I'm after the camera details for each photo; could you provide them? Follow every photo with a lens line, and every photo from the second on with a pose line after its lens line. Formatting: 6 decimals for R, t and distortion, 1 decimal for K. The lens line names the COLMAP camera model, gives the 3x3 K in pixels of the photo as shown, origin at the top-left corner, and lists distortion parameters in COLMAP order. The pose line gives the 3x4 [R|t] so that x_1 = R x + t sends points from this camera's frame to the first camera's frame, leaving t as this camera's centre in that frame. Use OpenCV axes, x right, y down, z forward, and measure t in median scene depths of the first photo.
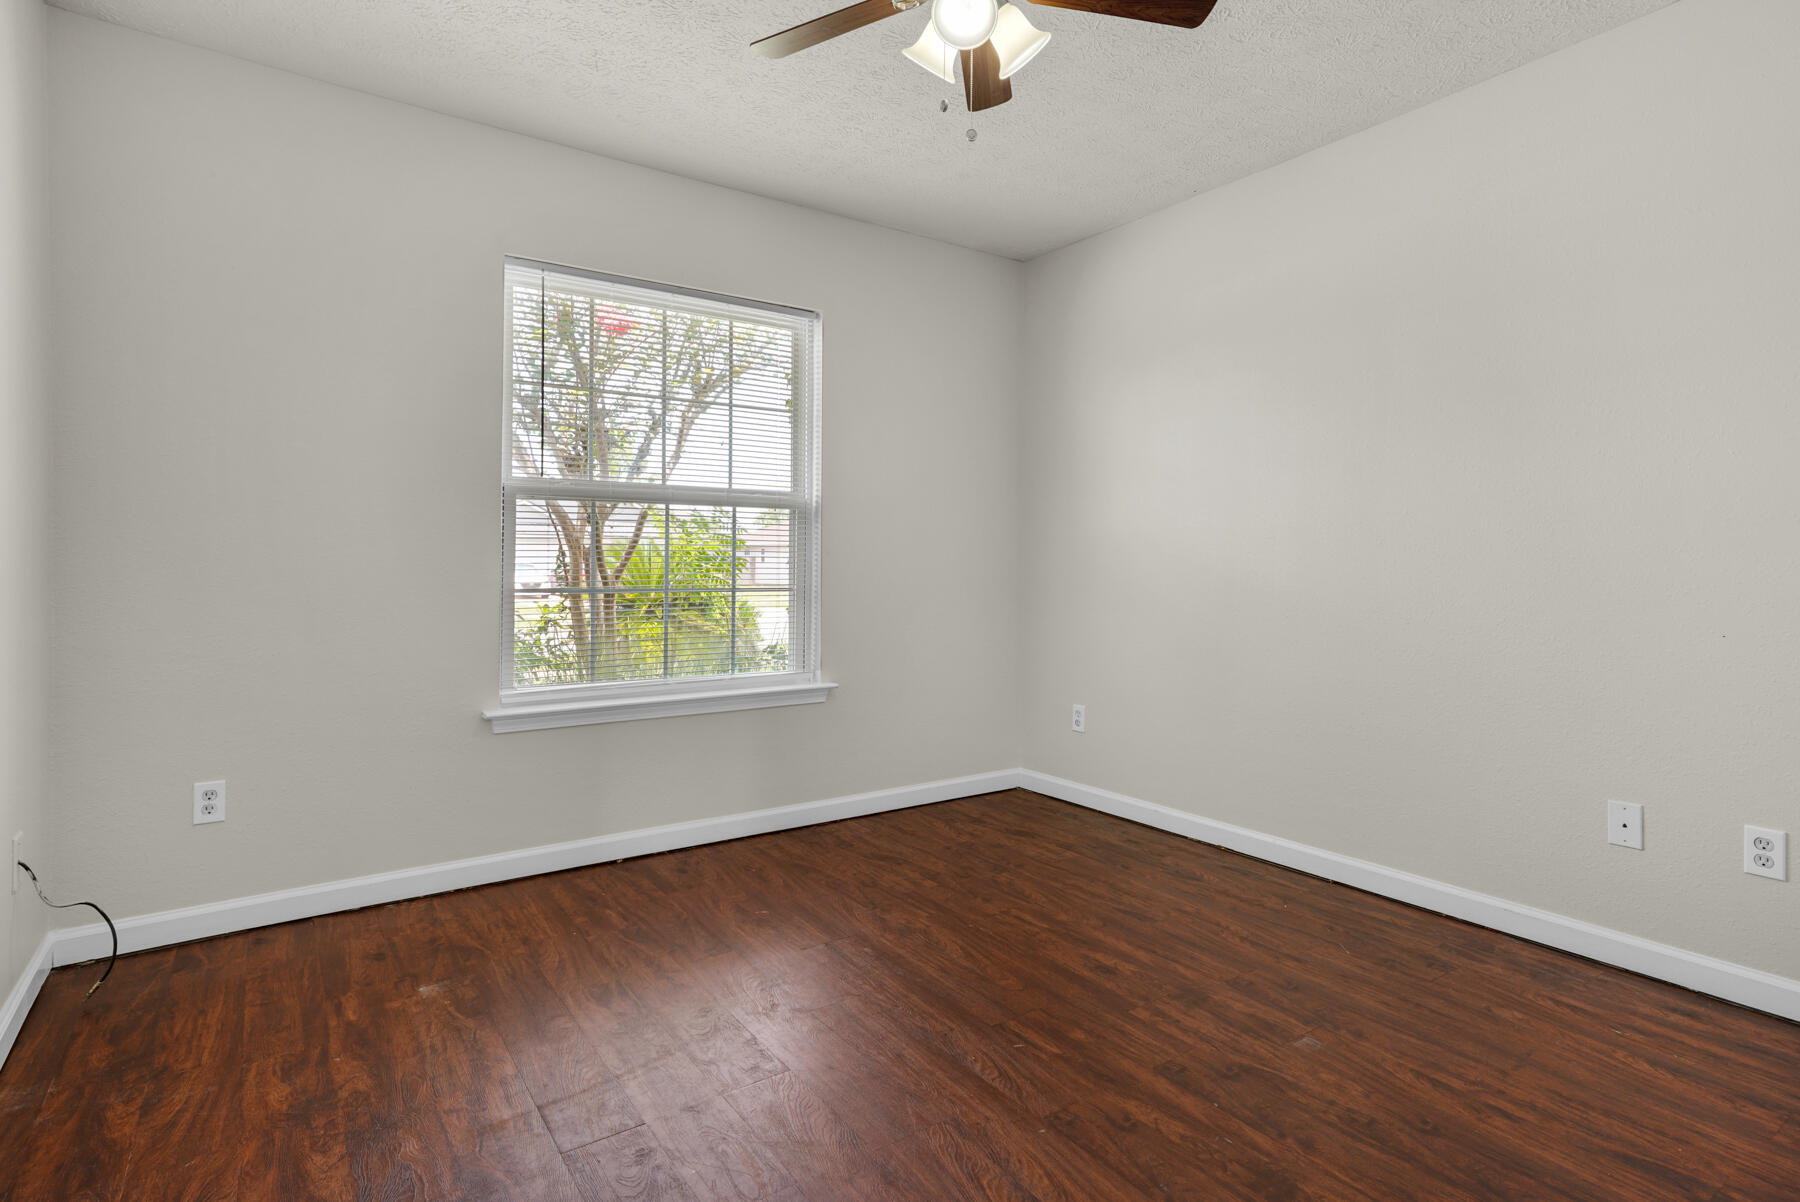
lens RADIAL K [[908.1, 0, 896.0], [0, 908.1, 593.9], [0, 0, 1]] dist [0.000166, 0.011318]
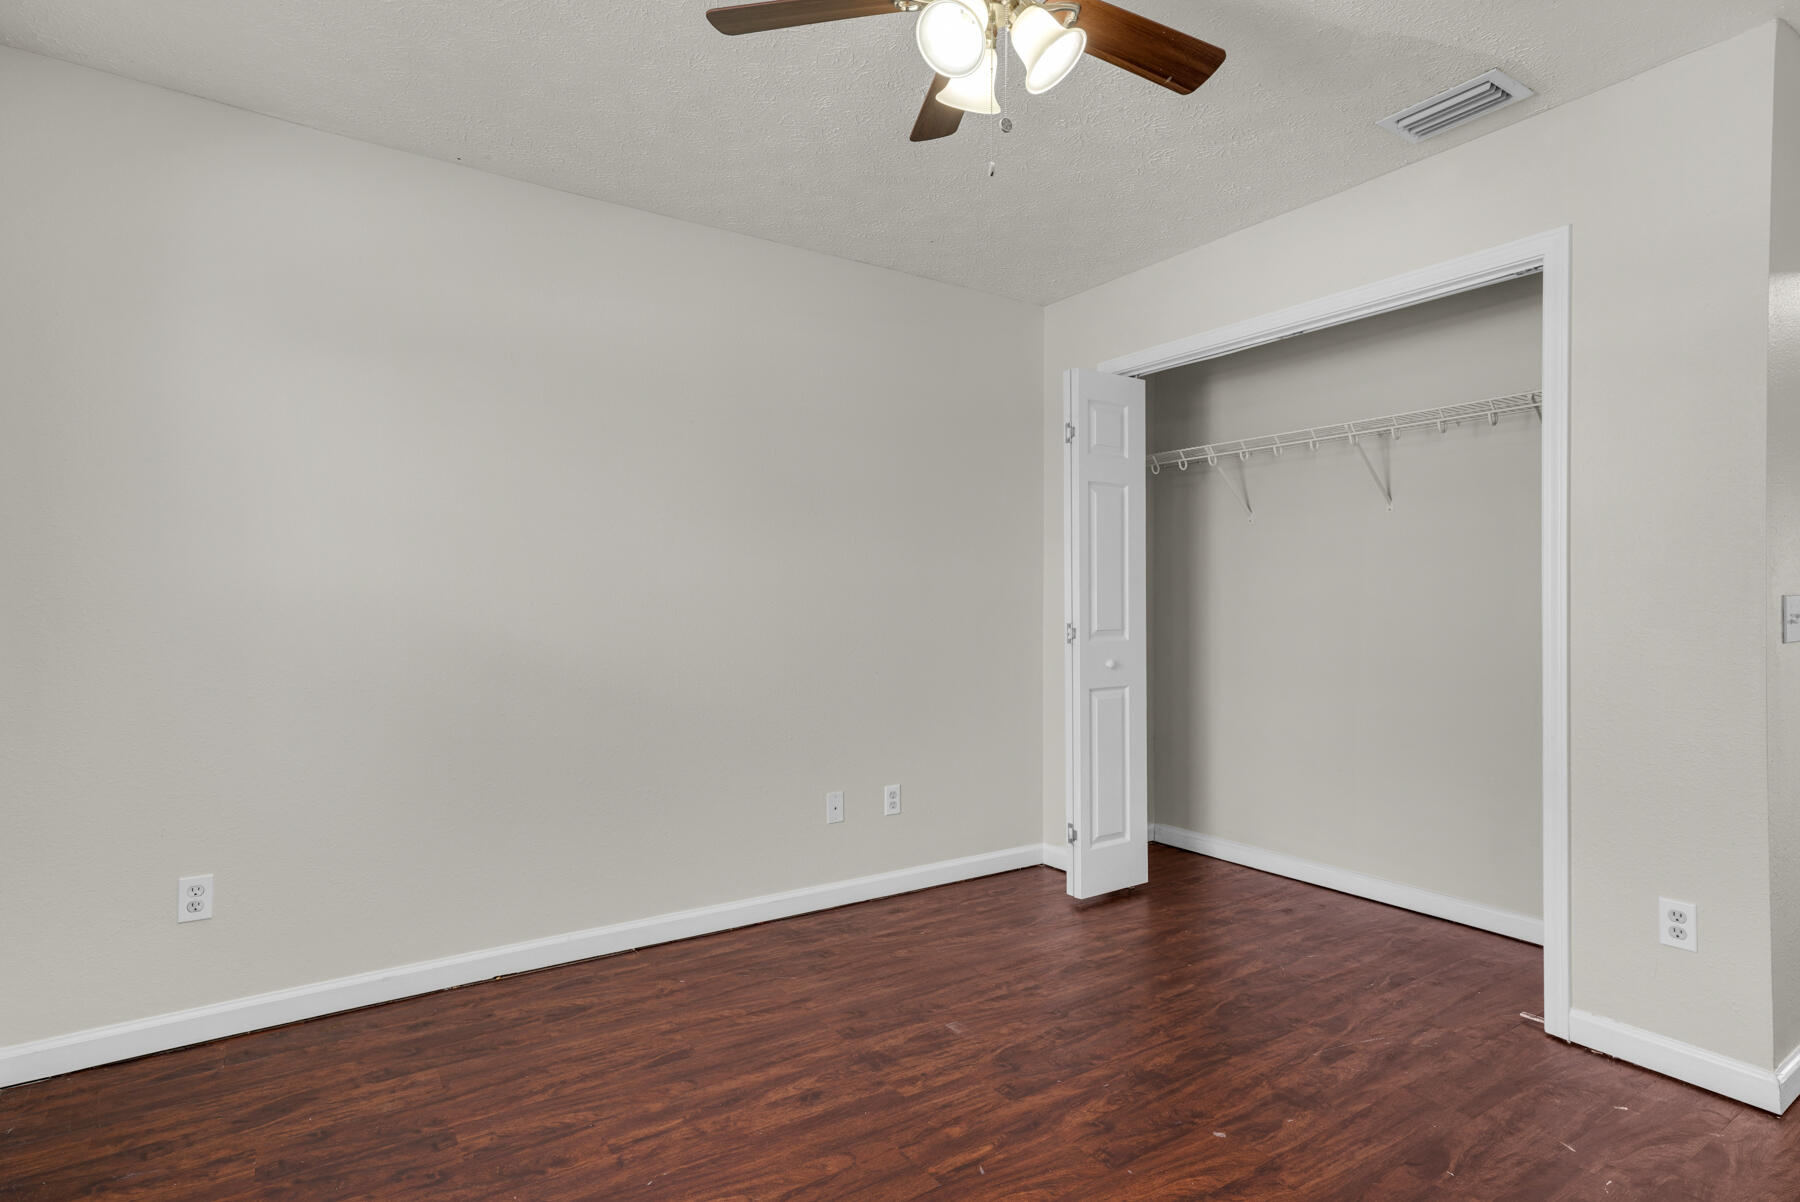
lens RADIAL K [[908.1, 0, 896.4], [0, 908.1, 602.2], [0, 0, 1]] dist [0.000166, 0.011318]
pose [[0.033217, -0.002868, 0.999444, -0.707723], [0.034873, 0.999390, 0.001709, -0.082833], [-0.998840, 0.034796, 0.033297, 0.910343]]
